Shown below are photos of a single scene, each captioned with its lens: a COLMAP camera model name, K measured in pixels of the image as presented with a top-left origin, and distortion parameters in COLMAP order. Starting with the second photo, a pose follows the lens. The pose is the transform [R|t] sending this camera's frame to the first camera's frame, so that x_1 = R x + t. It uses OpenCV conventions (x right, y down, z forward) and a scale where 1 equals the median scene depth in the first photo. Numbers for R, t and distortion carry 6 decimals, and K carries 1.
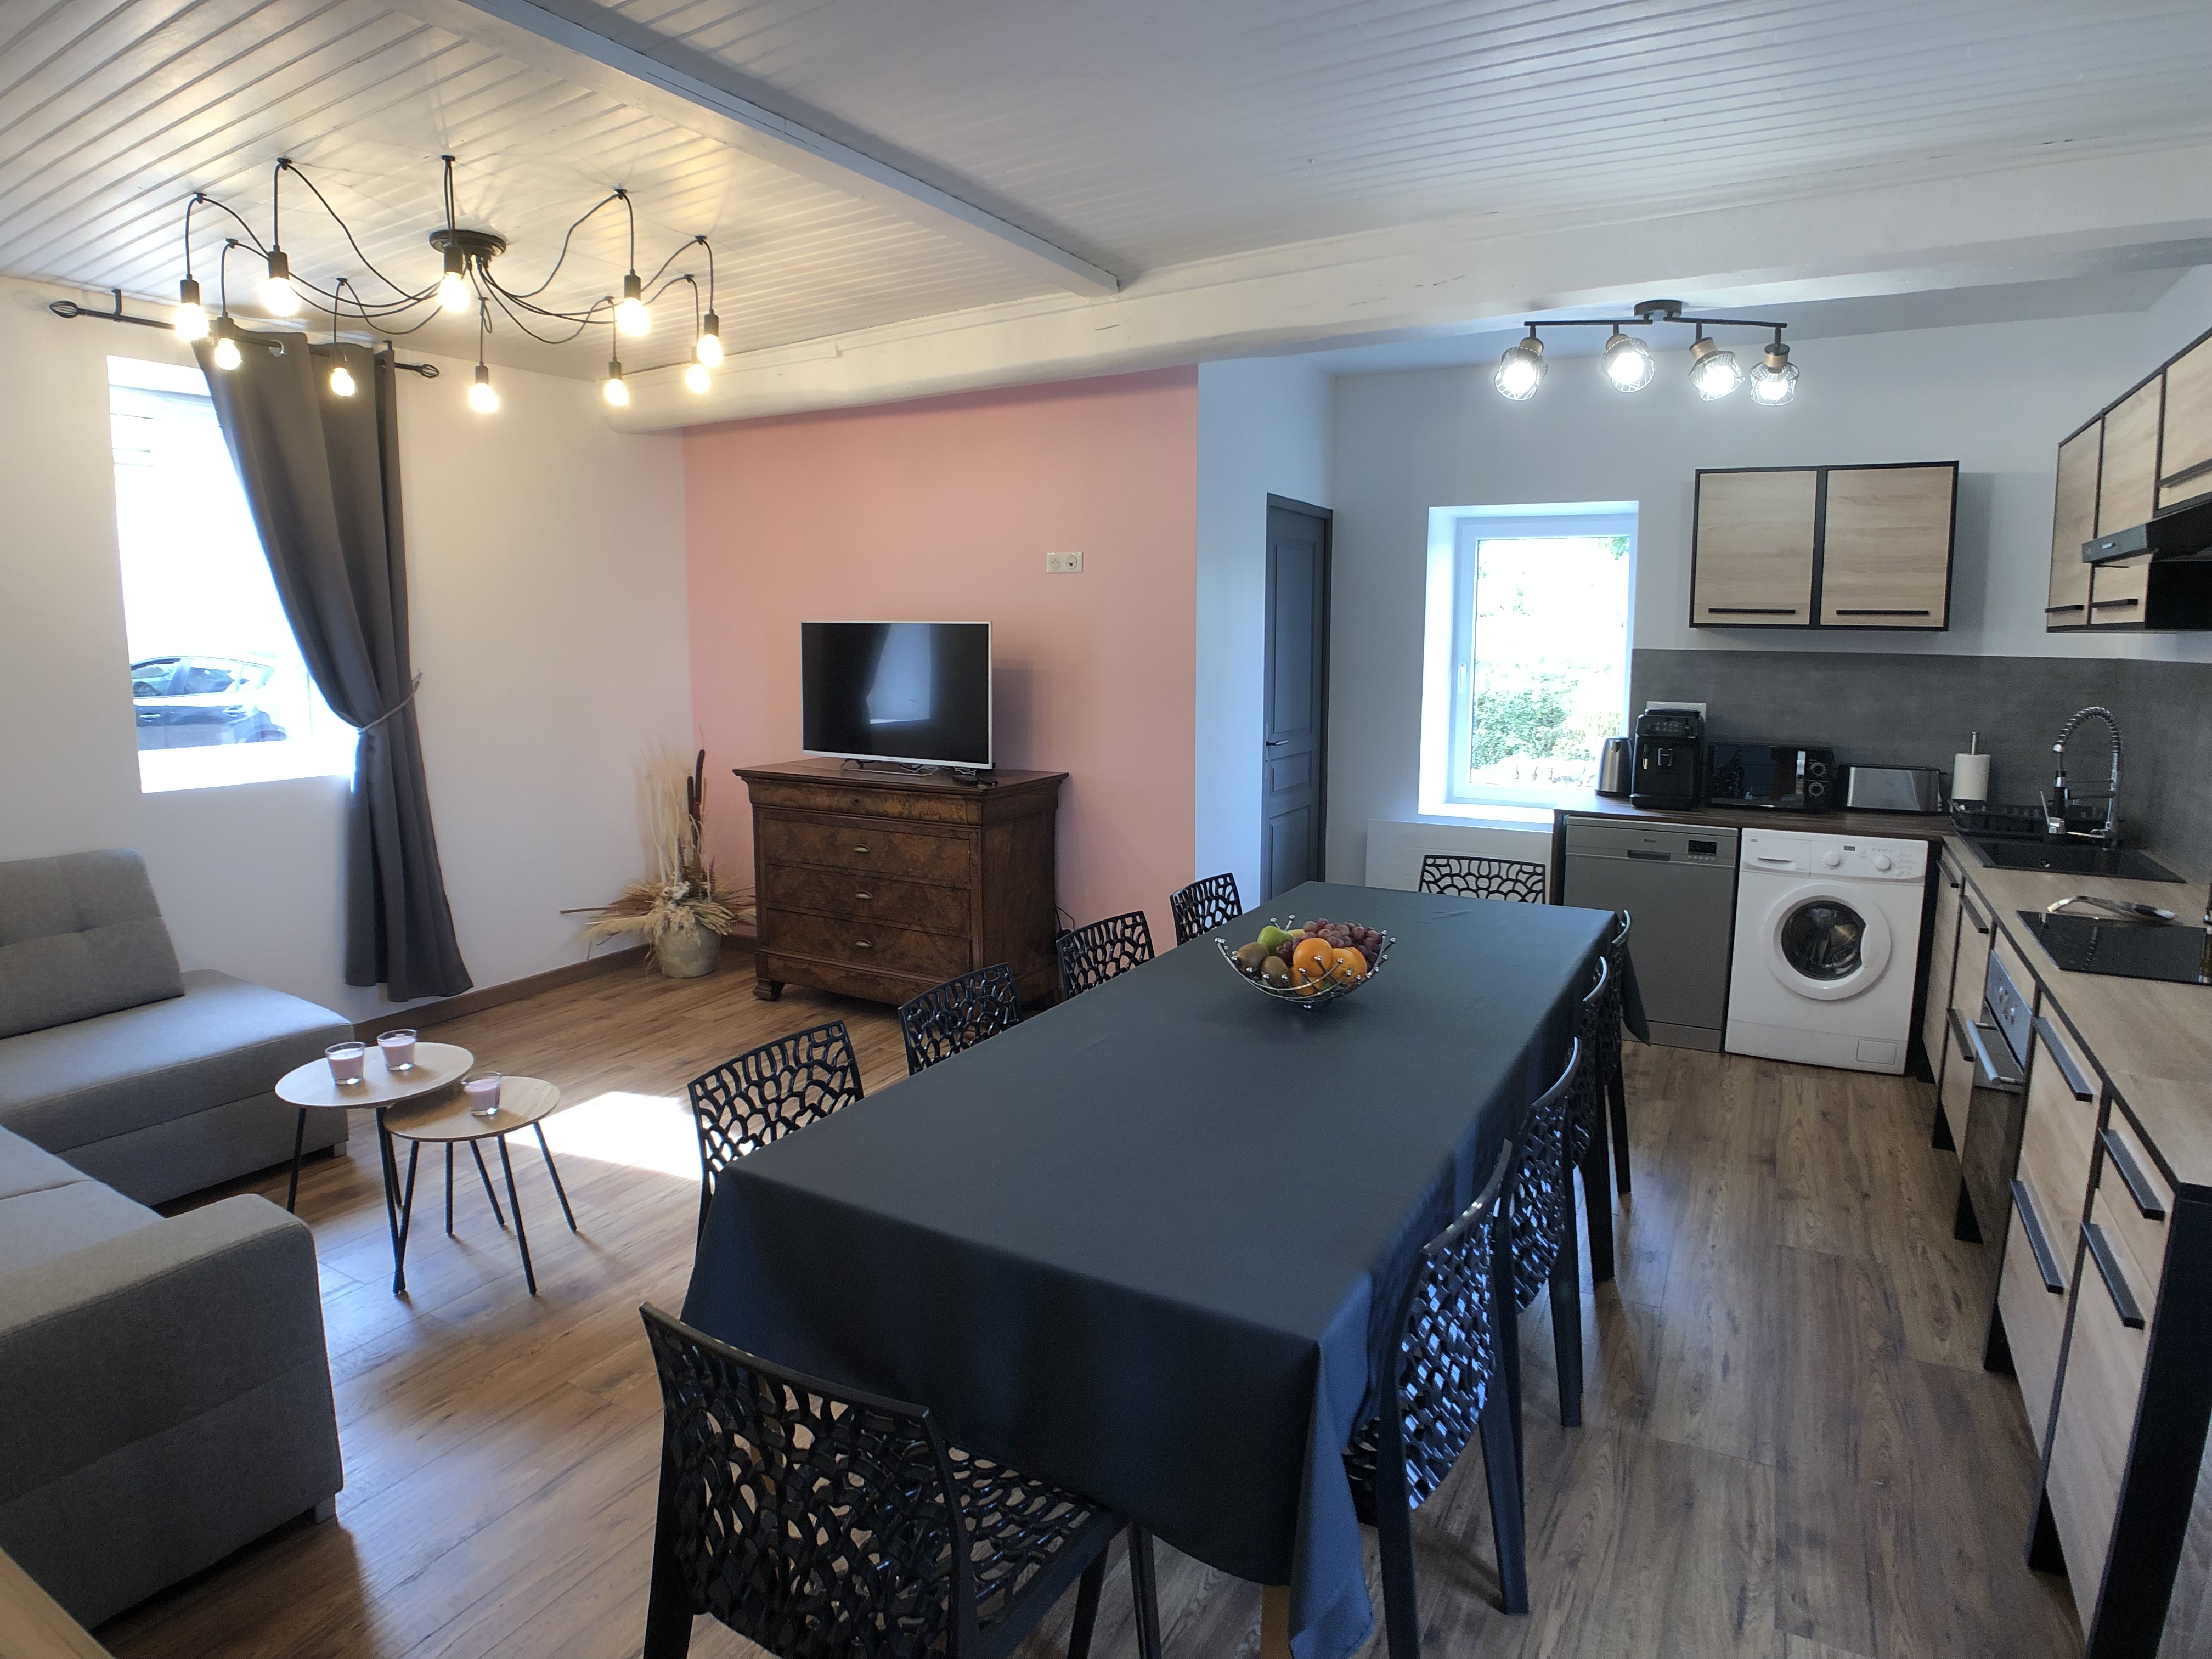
lens RADIAL K [[1243.8, 0, 1093.5], [0, 1243.8, 808.8], [0, 0, 1]] dist [-0.101816, 0.022021]
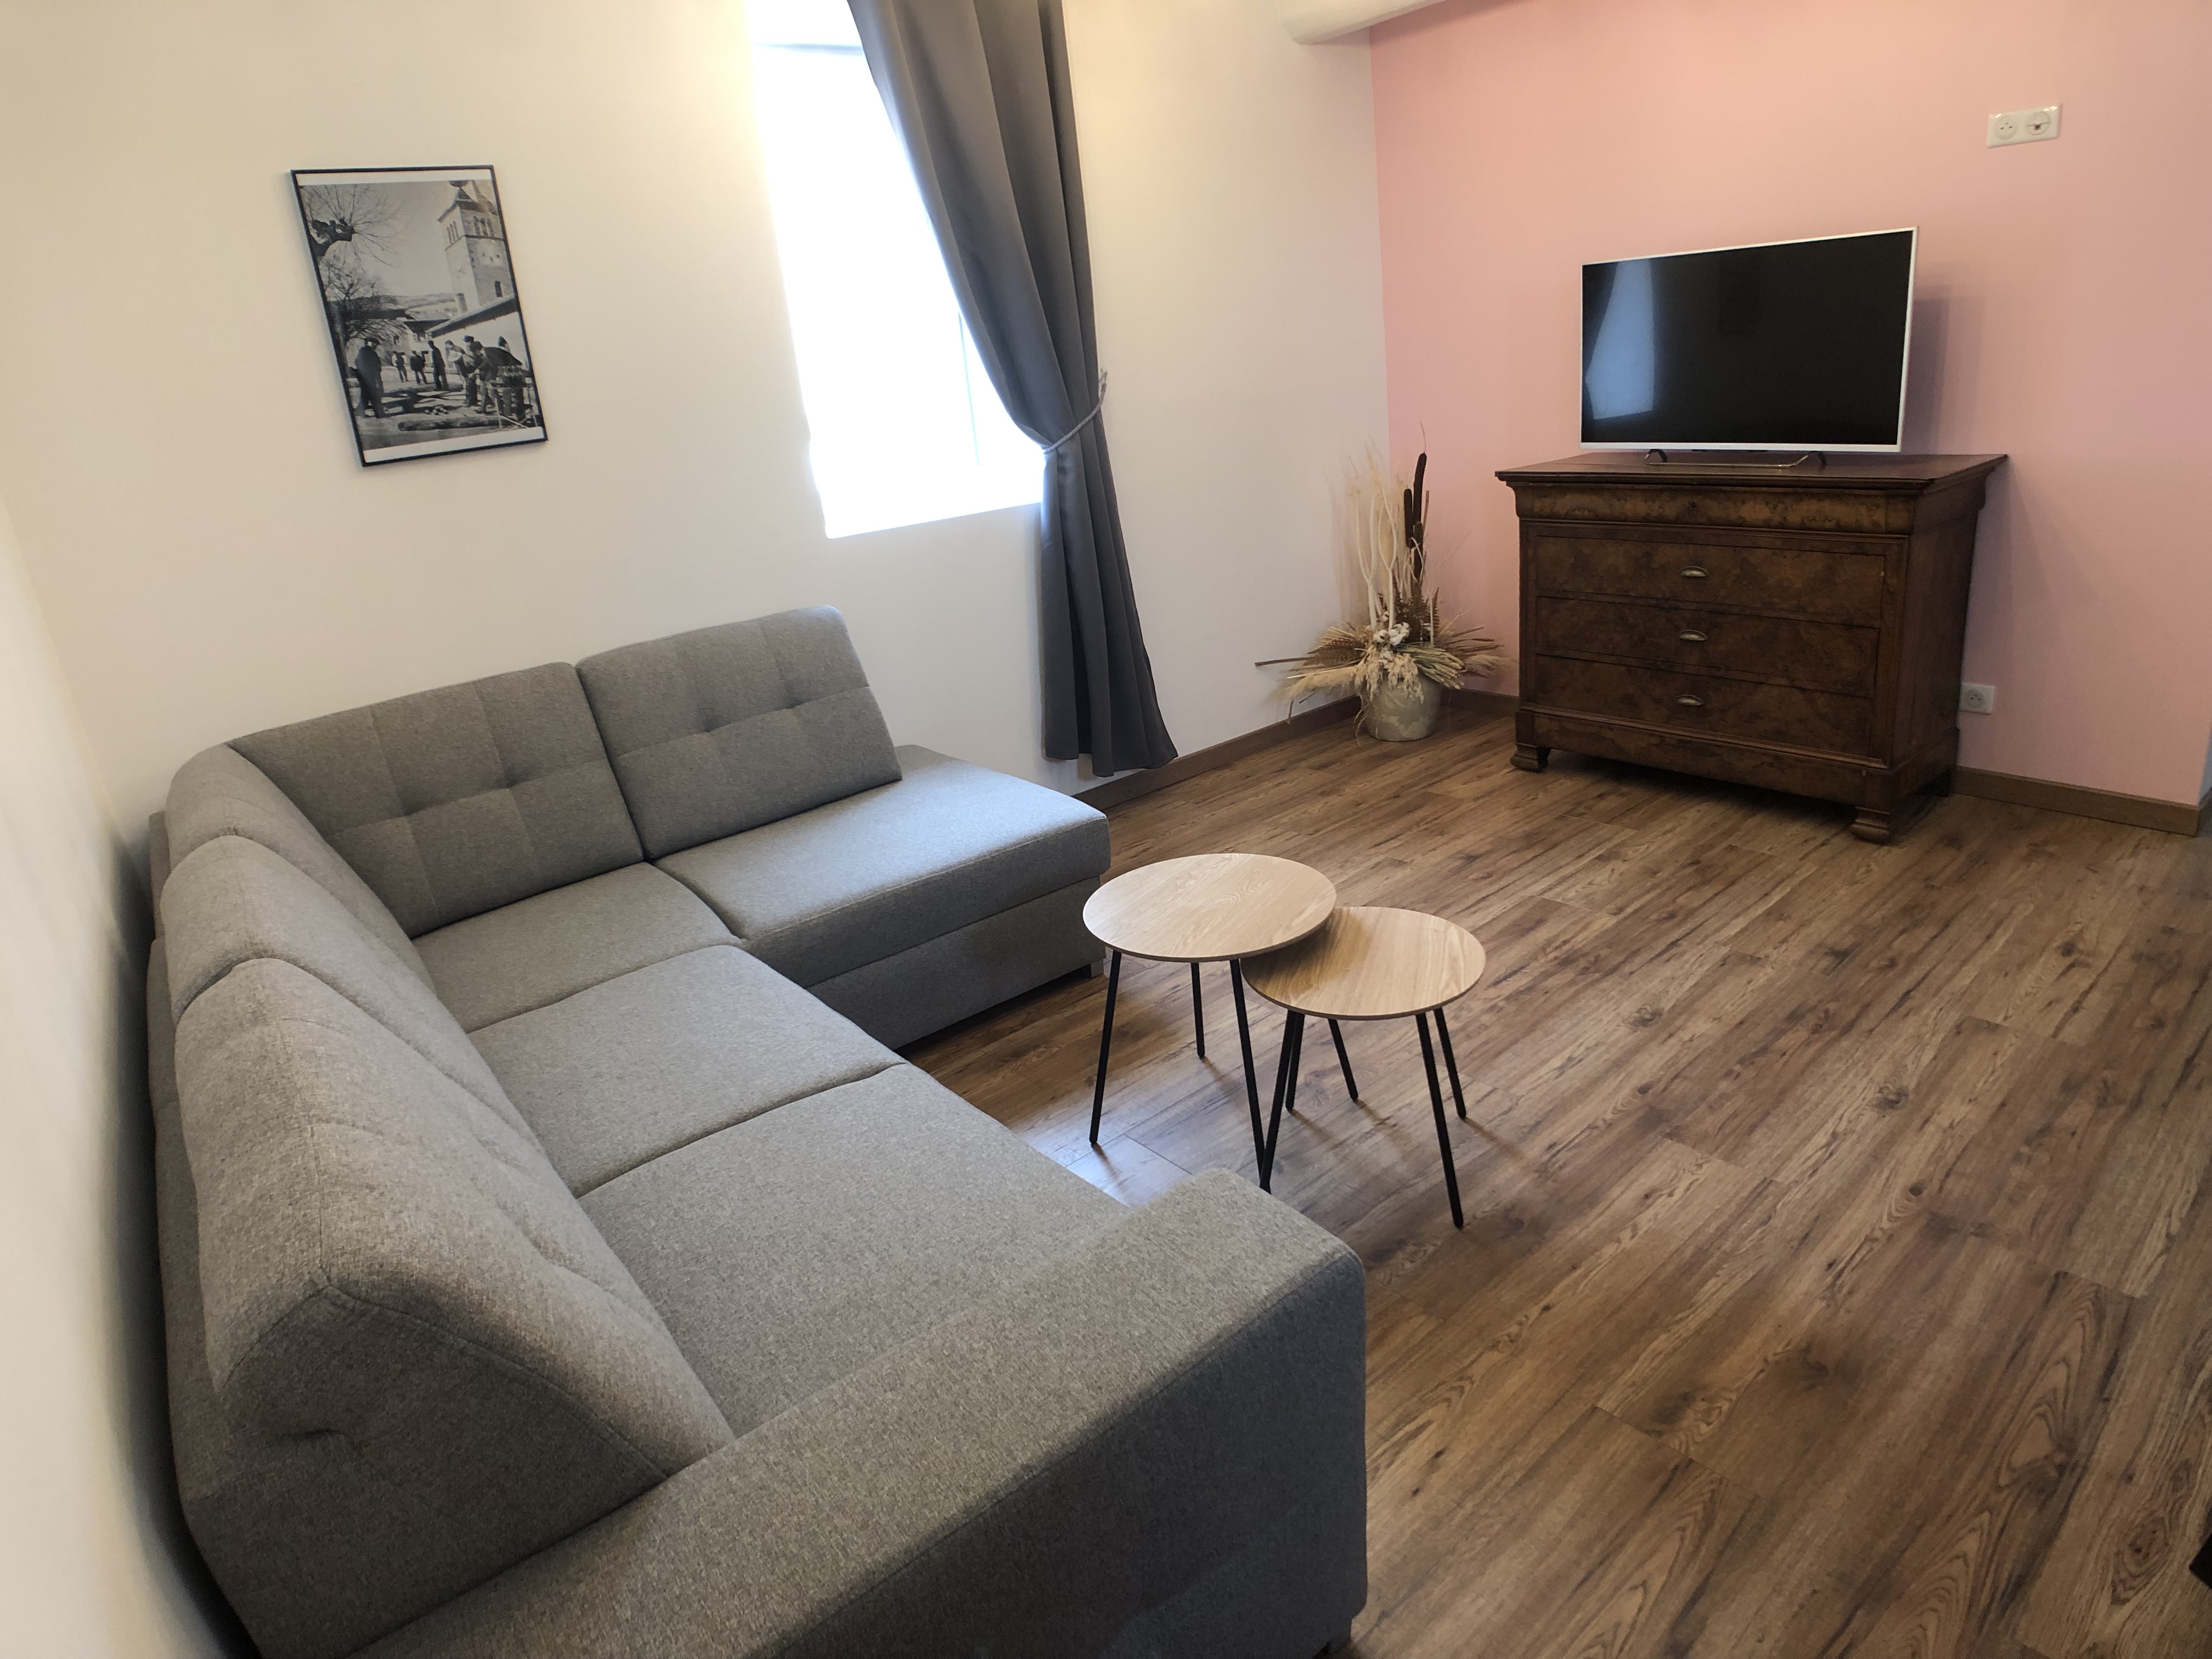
lens RADIAL K [[1243.8, 0, 1094.5], [0, 1243.8, 817.1], [0, 0, 1]] dist [-0.101816, 0.022021]
pose [[0.923707, 0.030095, -0.381917, -0.231974], [0.052679, 0.977462, 0.204433, 0.008789], [0.379462, -0.208955, 0.901303, 0.188022]]
